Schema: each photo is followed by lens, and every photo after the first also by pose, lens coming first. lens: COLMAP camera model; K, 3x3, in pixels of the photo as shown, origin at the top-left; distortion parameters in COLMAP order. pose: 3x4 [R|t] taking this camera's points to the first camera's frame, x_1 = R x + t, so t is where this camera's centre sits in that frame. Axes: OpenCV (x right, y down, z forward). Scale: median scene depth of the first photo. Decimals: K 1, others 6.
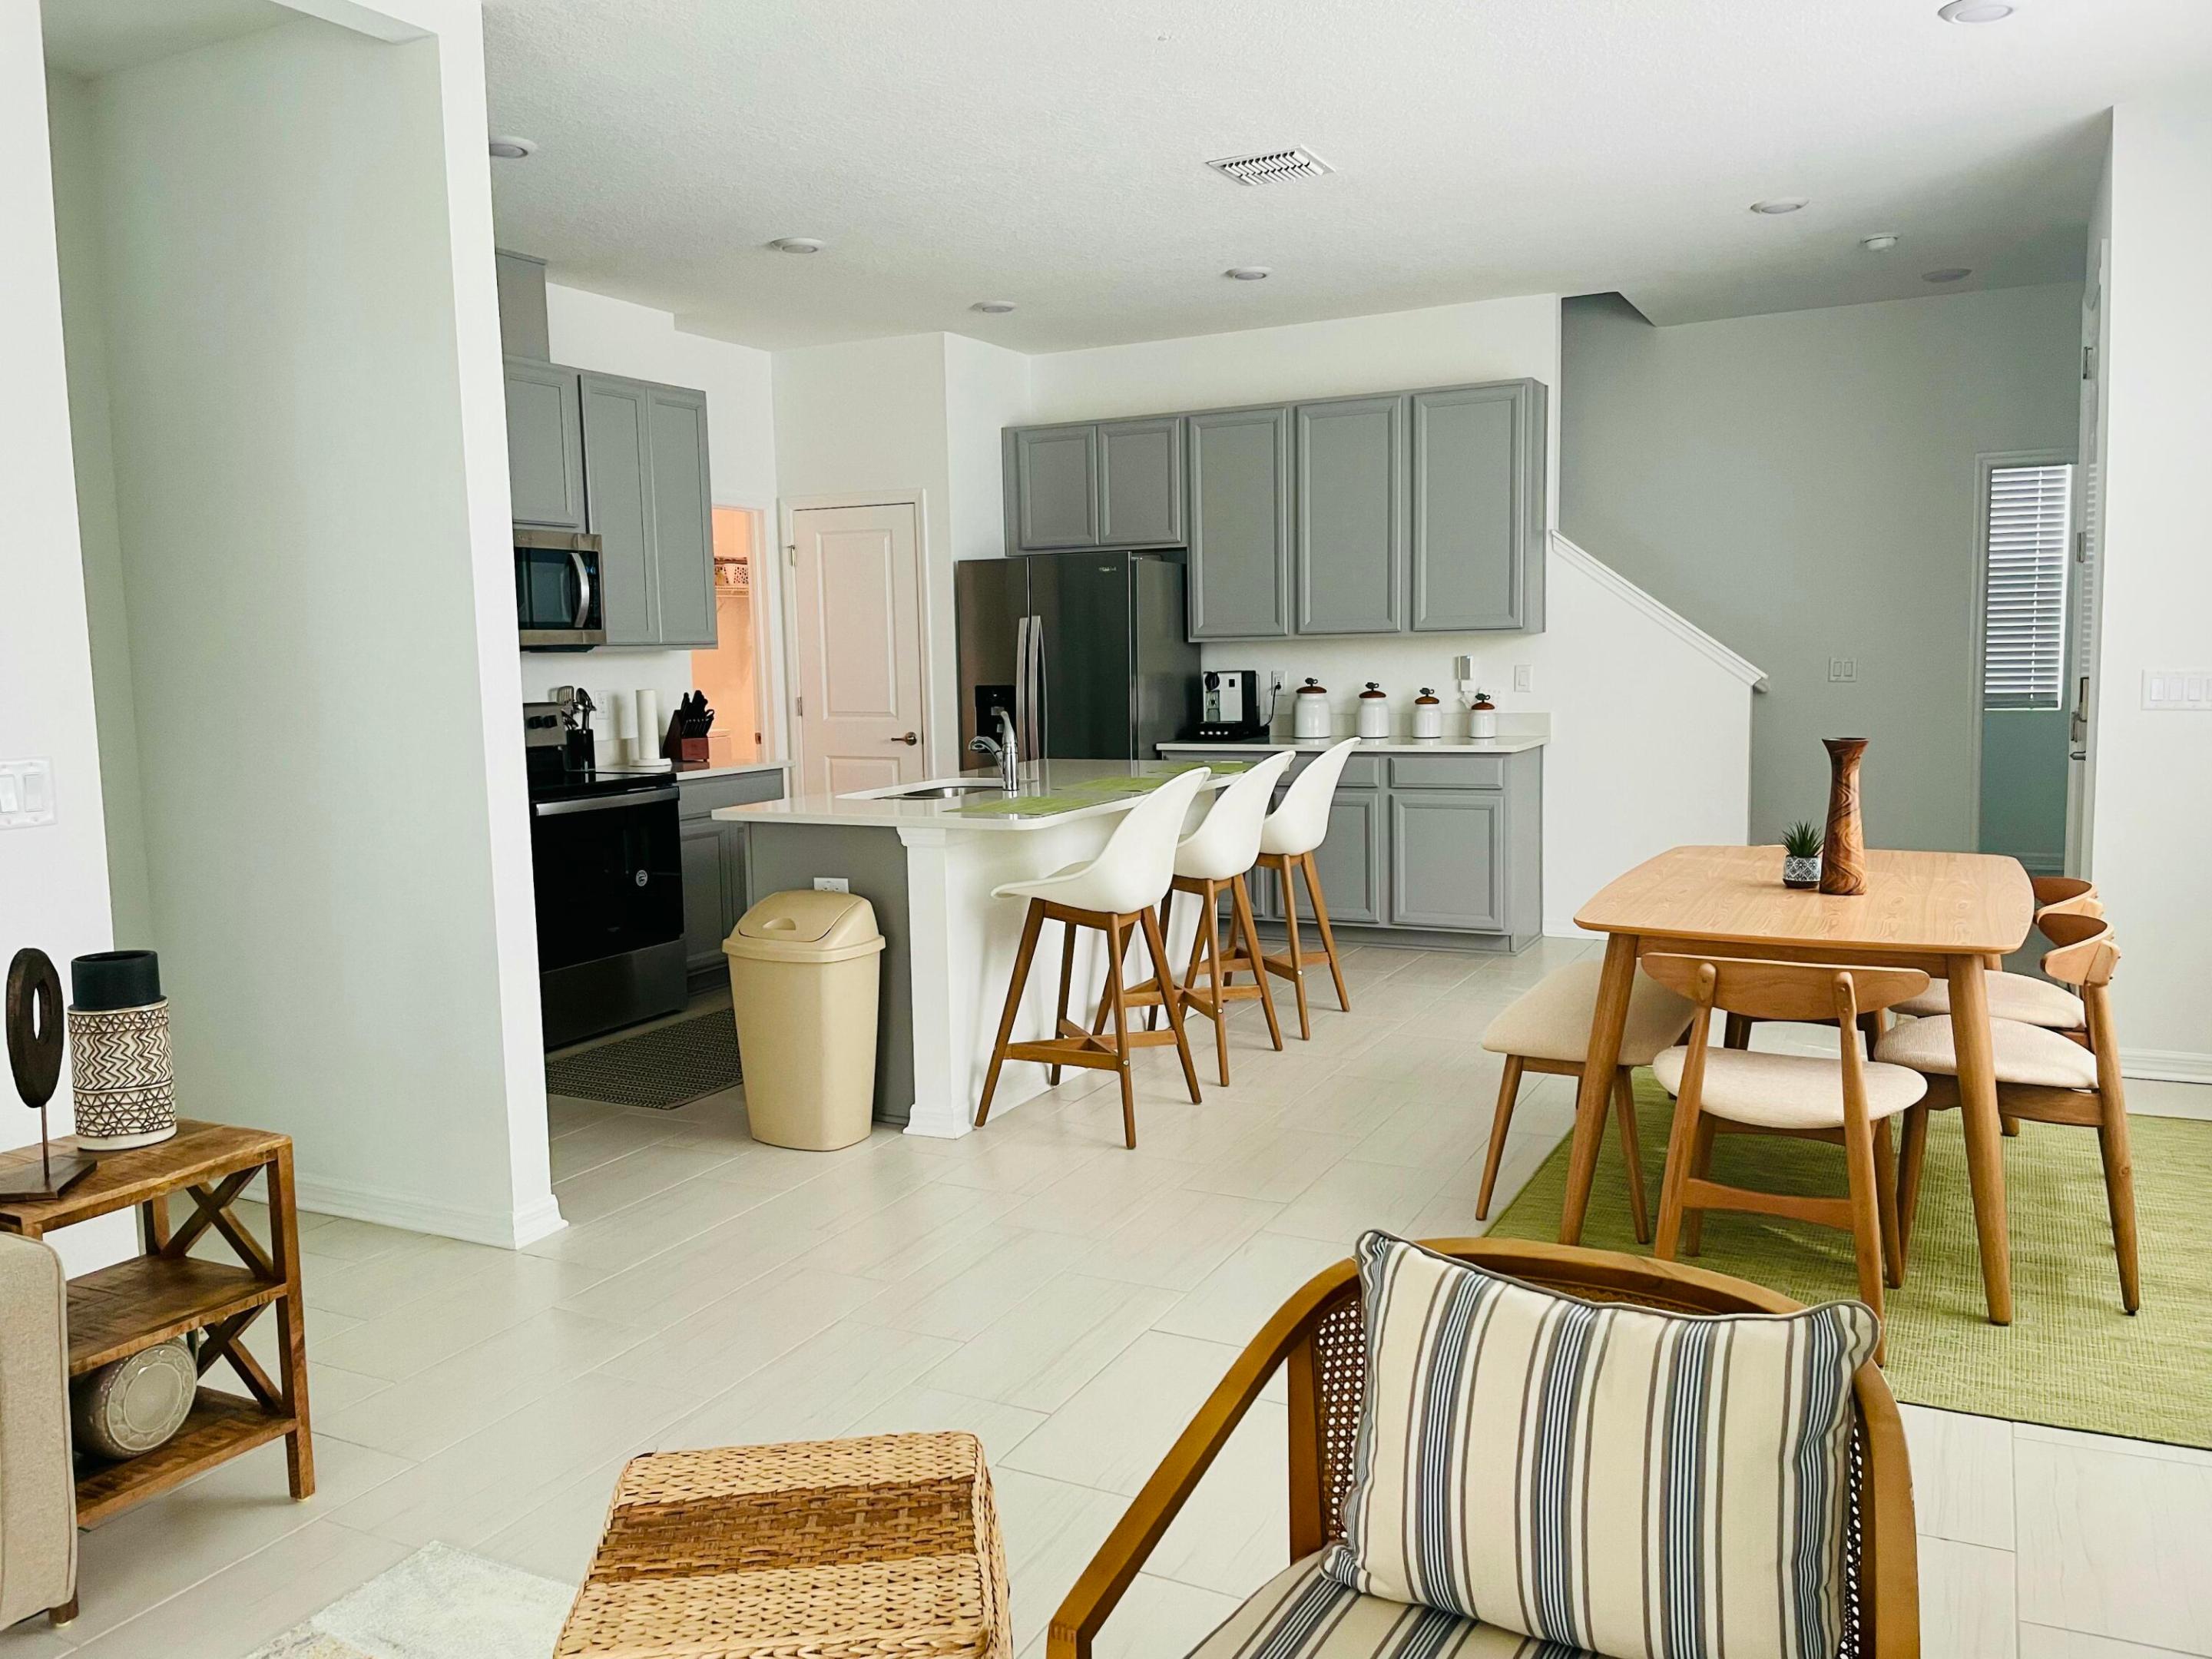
lens RADIAL K [[1706.4, 0, 1106.0], [0, 1706.4, 829.5], [0, 0, 1]] dist [0.089375, -0.003319]
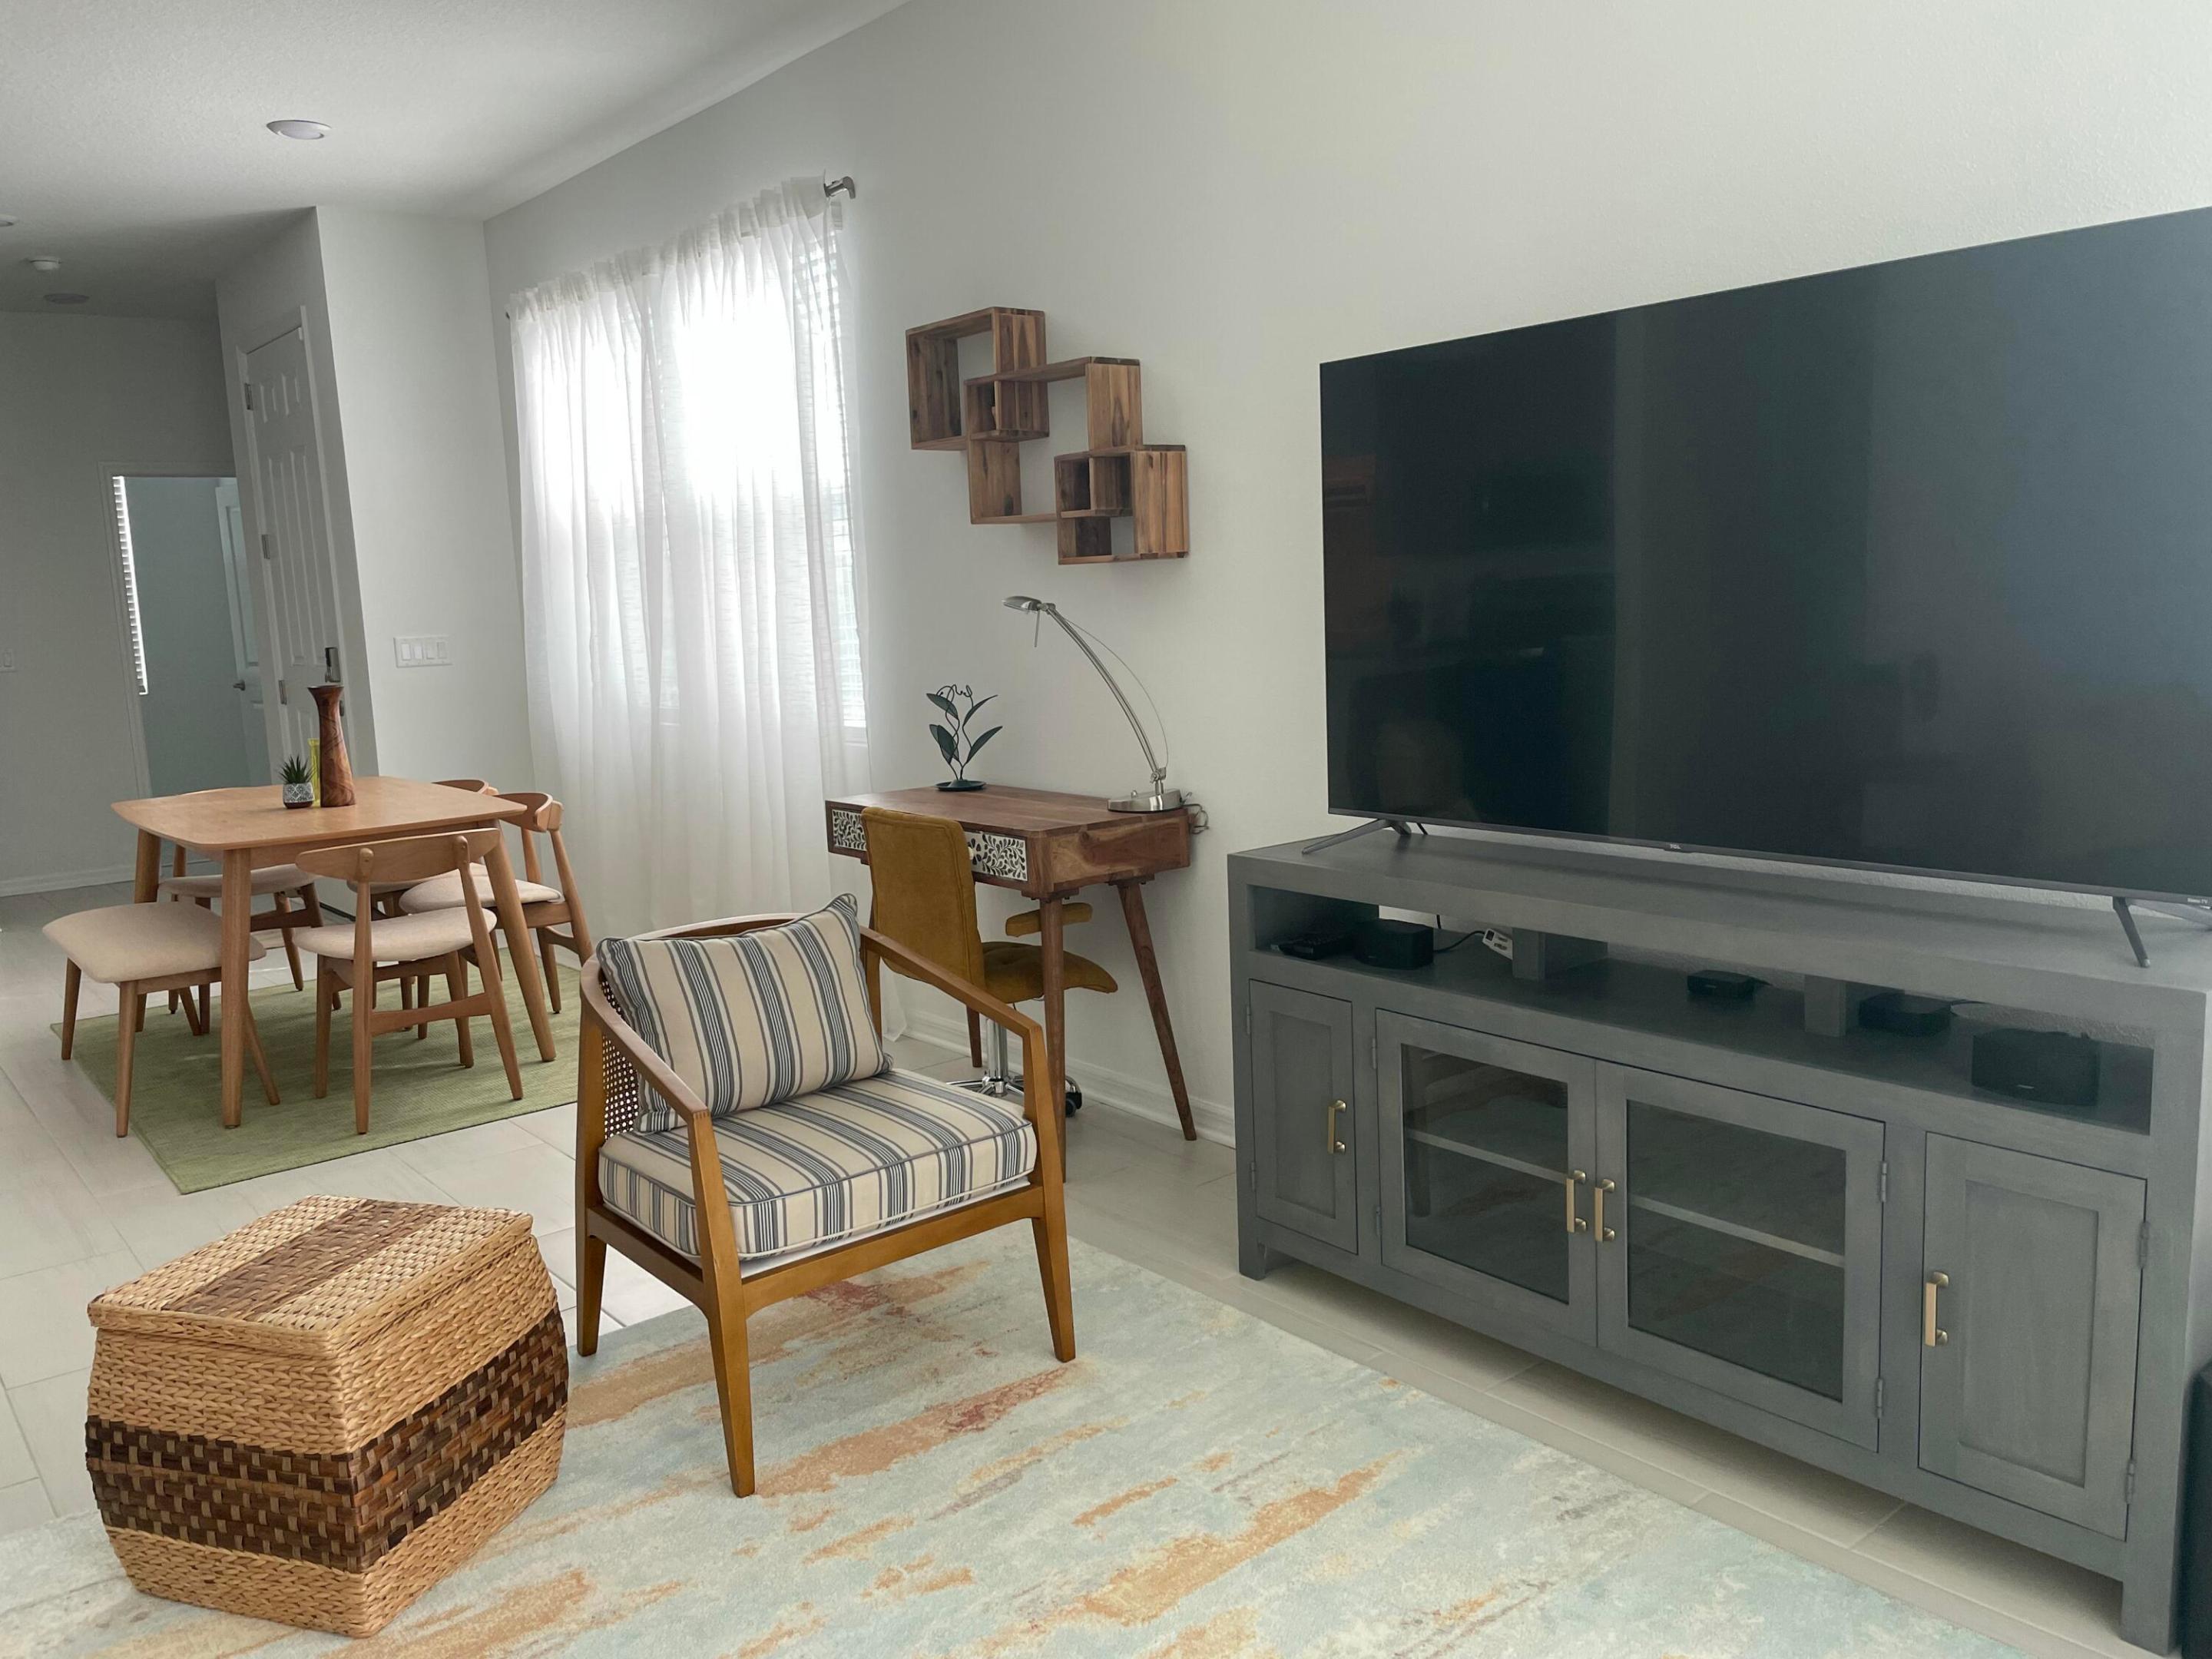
lens RADIAL K [[1706.4, 0, 1106.0], [0, 1706.4, 829.5], [0, 0, 1]] dist [0.089375, -0.003319]
pose [[0.397733, -0.126422, 0.908749, -0.531252], [0.129505, 0.988281, 0.080806, 0.023035], [-0.908315, 0.085549, 0.409445, -0.062448]]
